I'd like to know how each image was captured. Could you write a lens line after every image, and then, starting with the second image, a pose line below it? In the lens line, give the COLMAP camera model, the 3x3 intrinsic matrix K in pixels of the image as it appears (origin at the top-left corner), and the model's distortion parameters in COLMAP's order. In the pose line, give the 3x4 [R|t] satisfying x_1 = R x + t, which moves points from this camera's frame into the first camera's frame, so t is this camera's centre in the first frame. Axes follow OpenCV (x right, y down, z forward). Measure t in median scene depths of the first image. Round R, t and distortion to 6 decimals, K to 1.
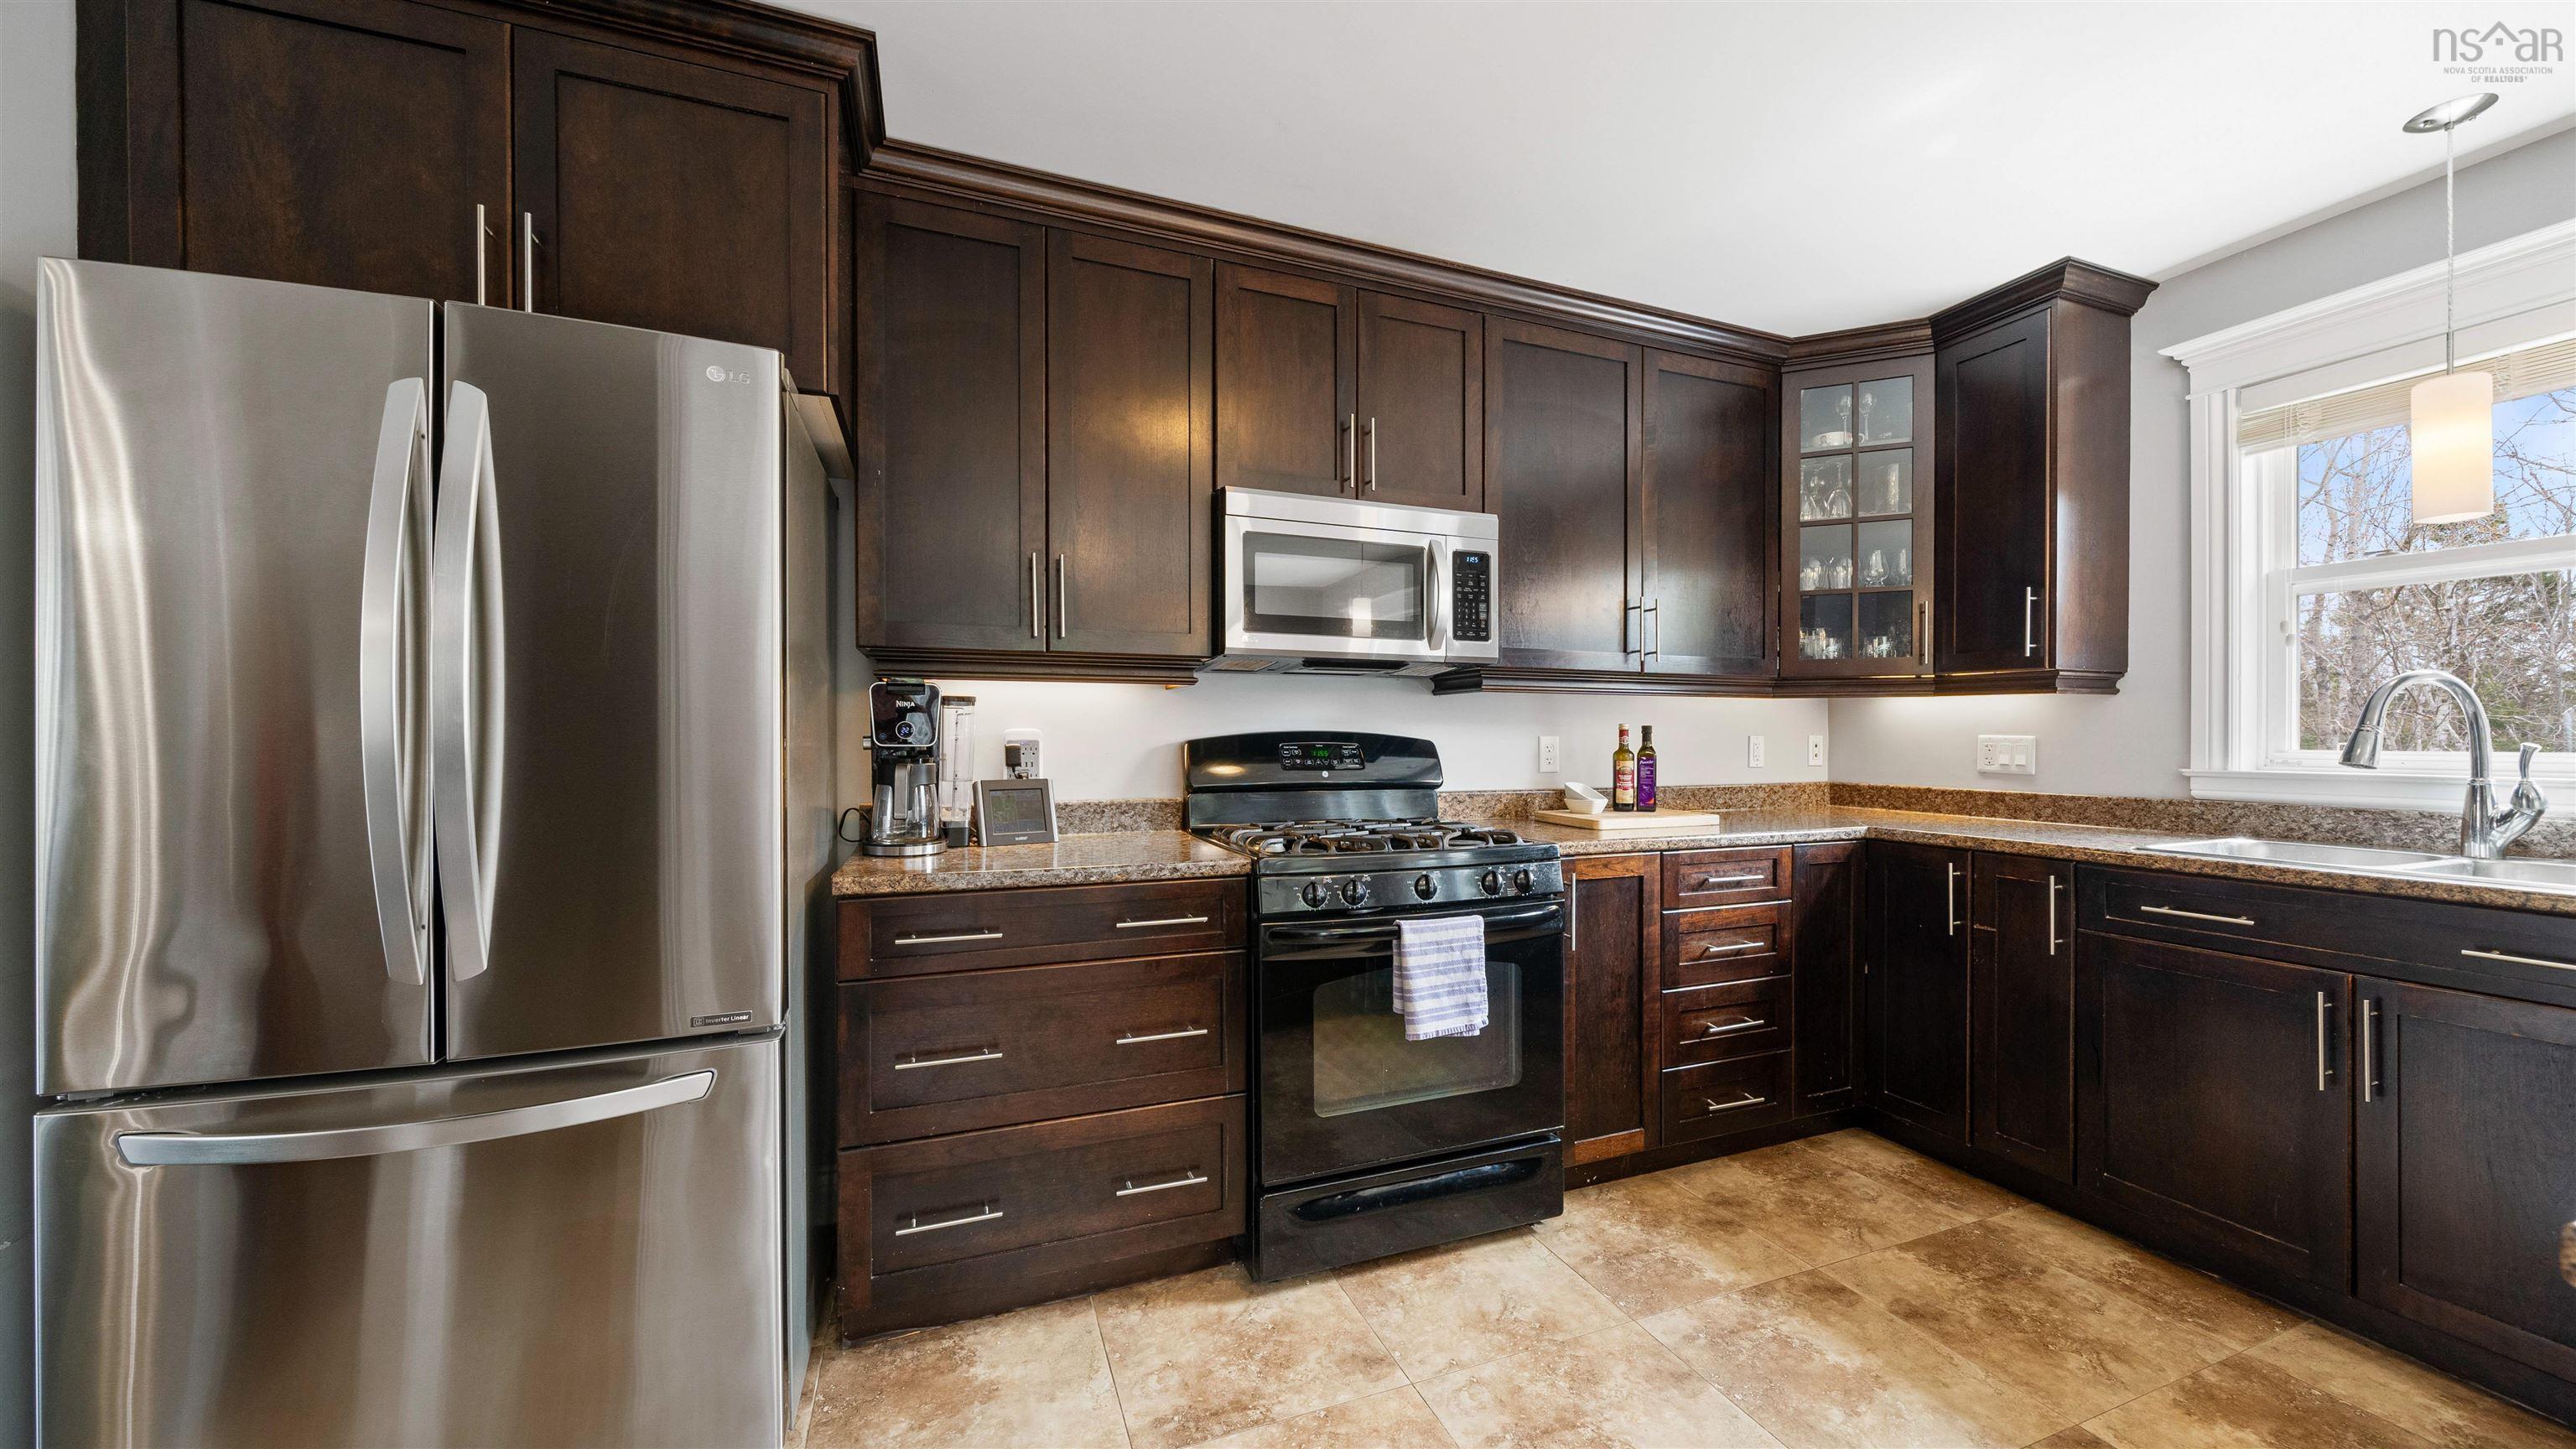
lens RADIAL K [[901.6, 0, 1297.8], [0, 901.6, 733.8], [0, 0, 1]] dist [0.000361, 0.000159]
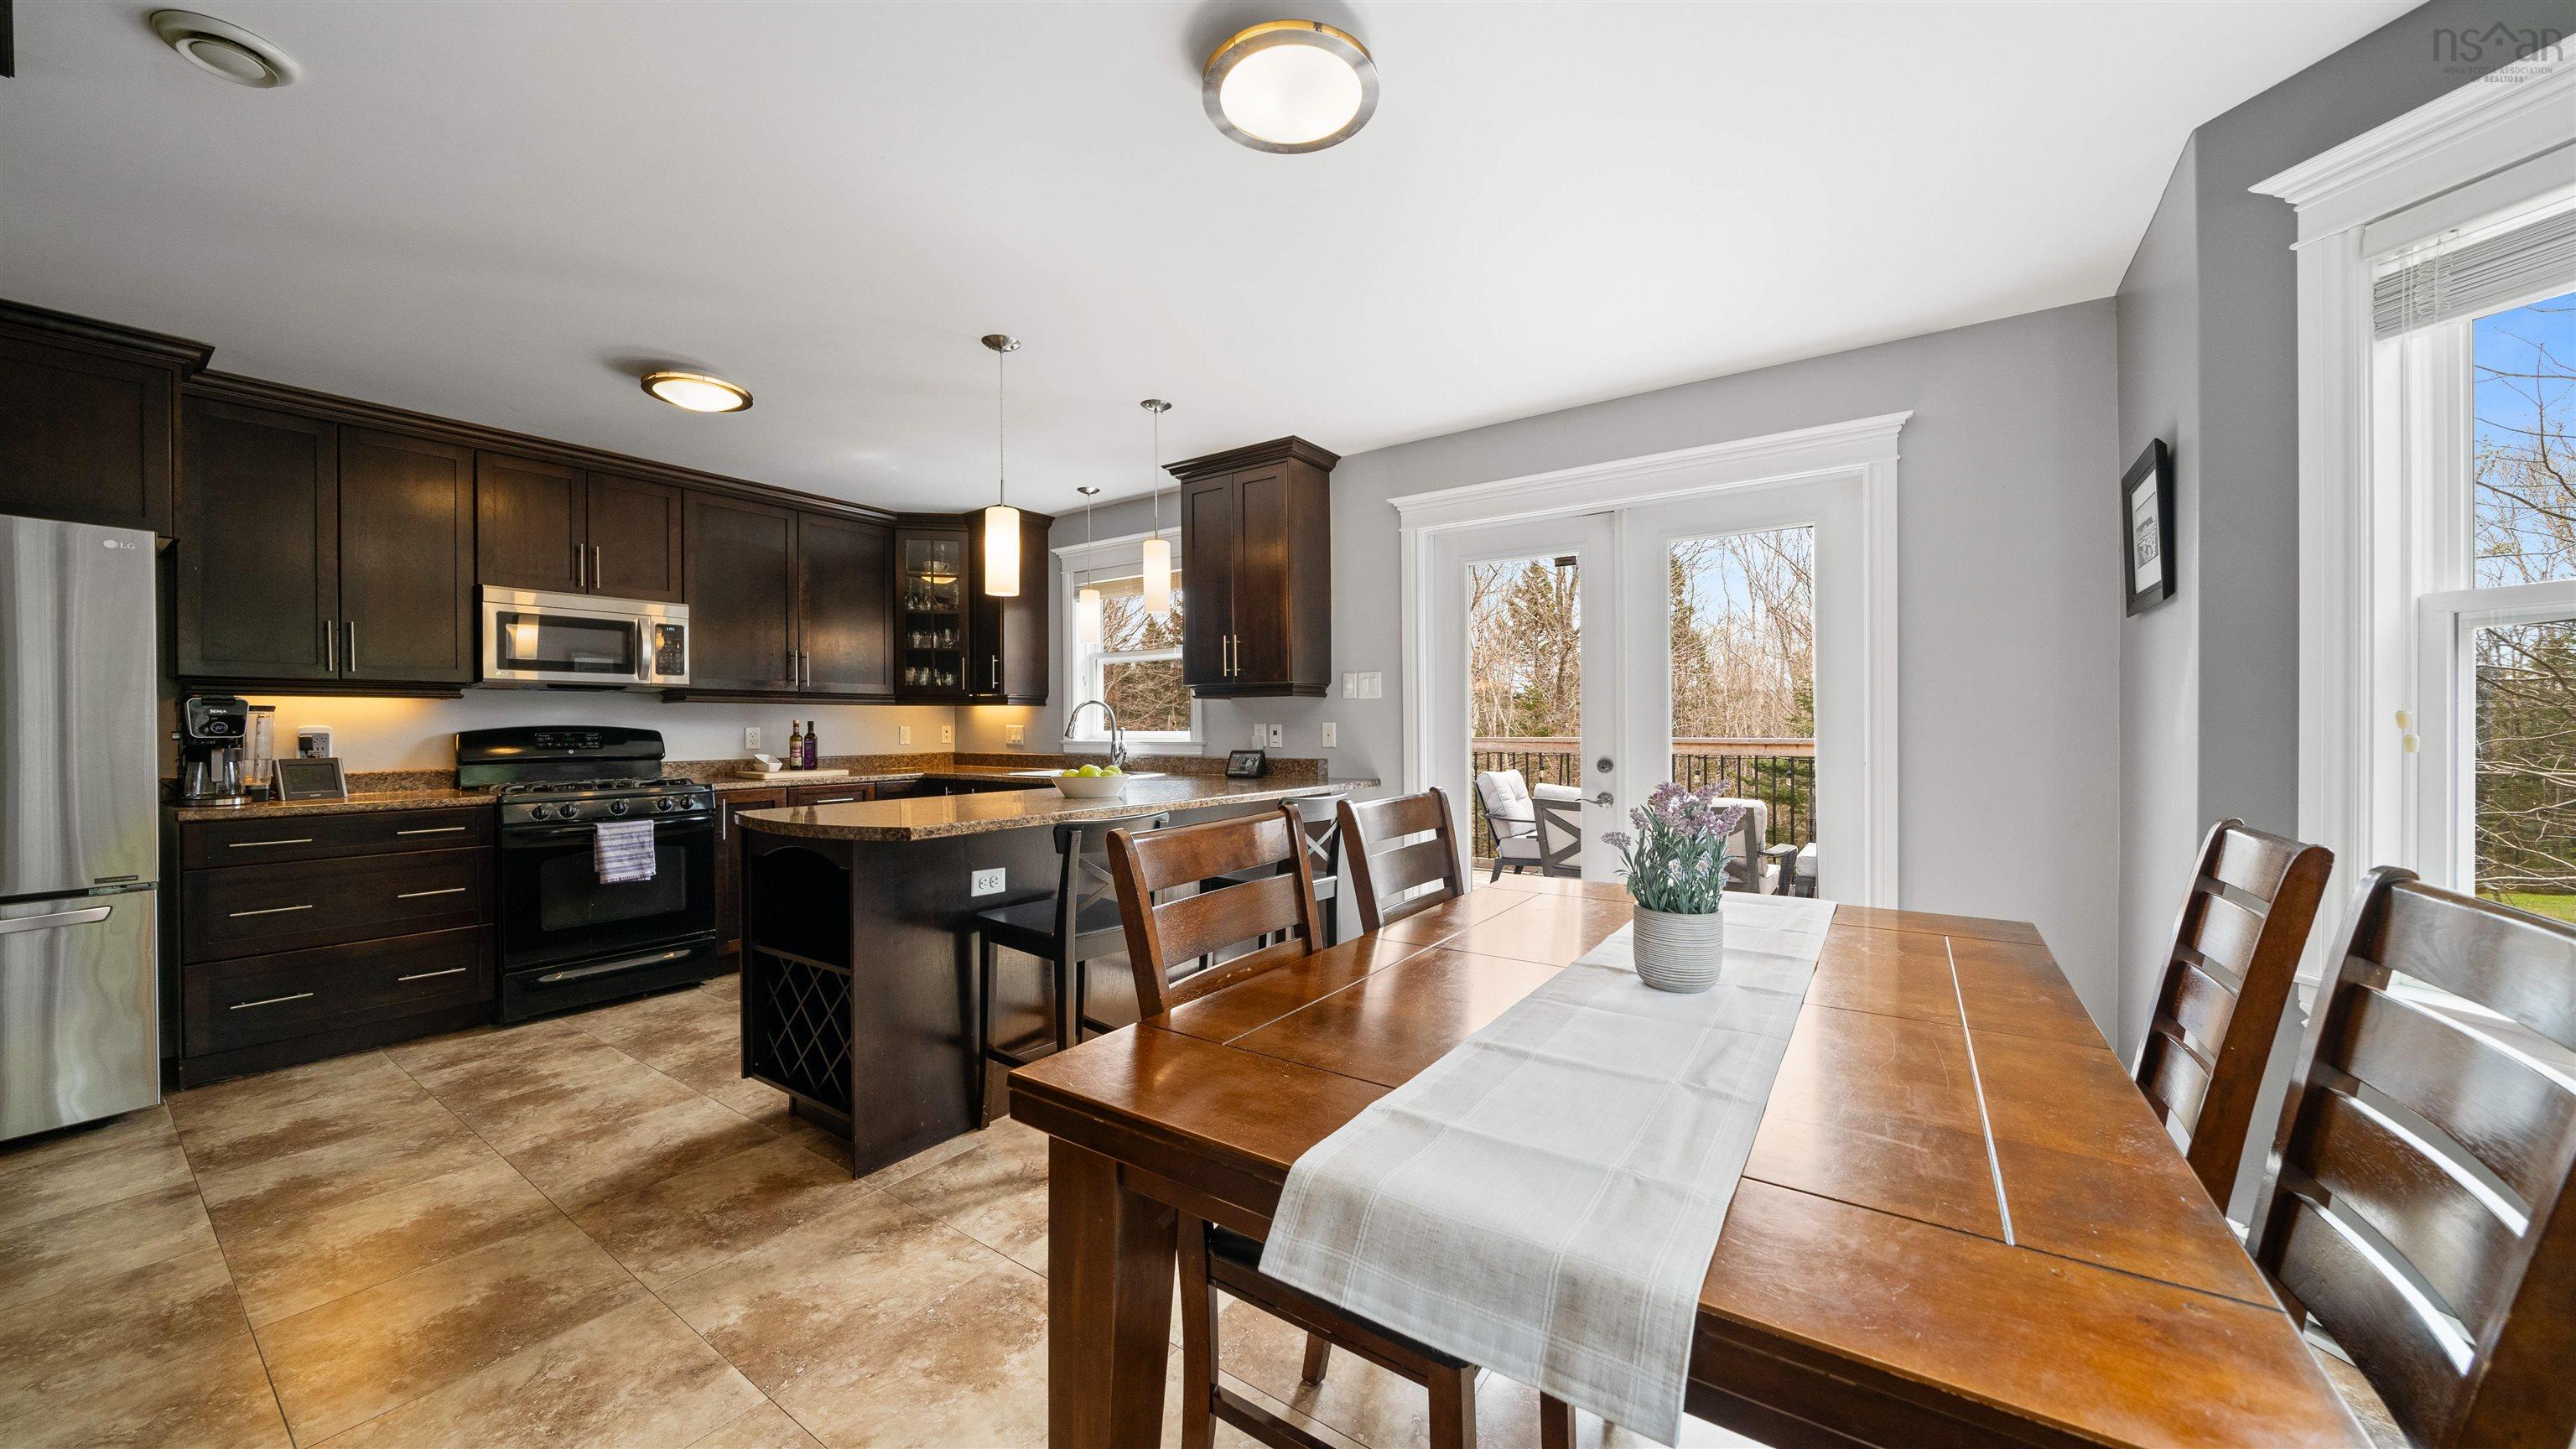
lens RADIAL K [[874.8, 0, 1288.0], [0, 874.8, 724.5], [0, 0, 1]] dist [-0.014874, 0.000083]
pose [[0.829503, -0.006138, 0.558468, 0.263830], [0.006974, 0.999975, 0.000632, 0.002988], [-0.558458, 0.003371, 0.829526, -1.182520]]
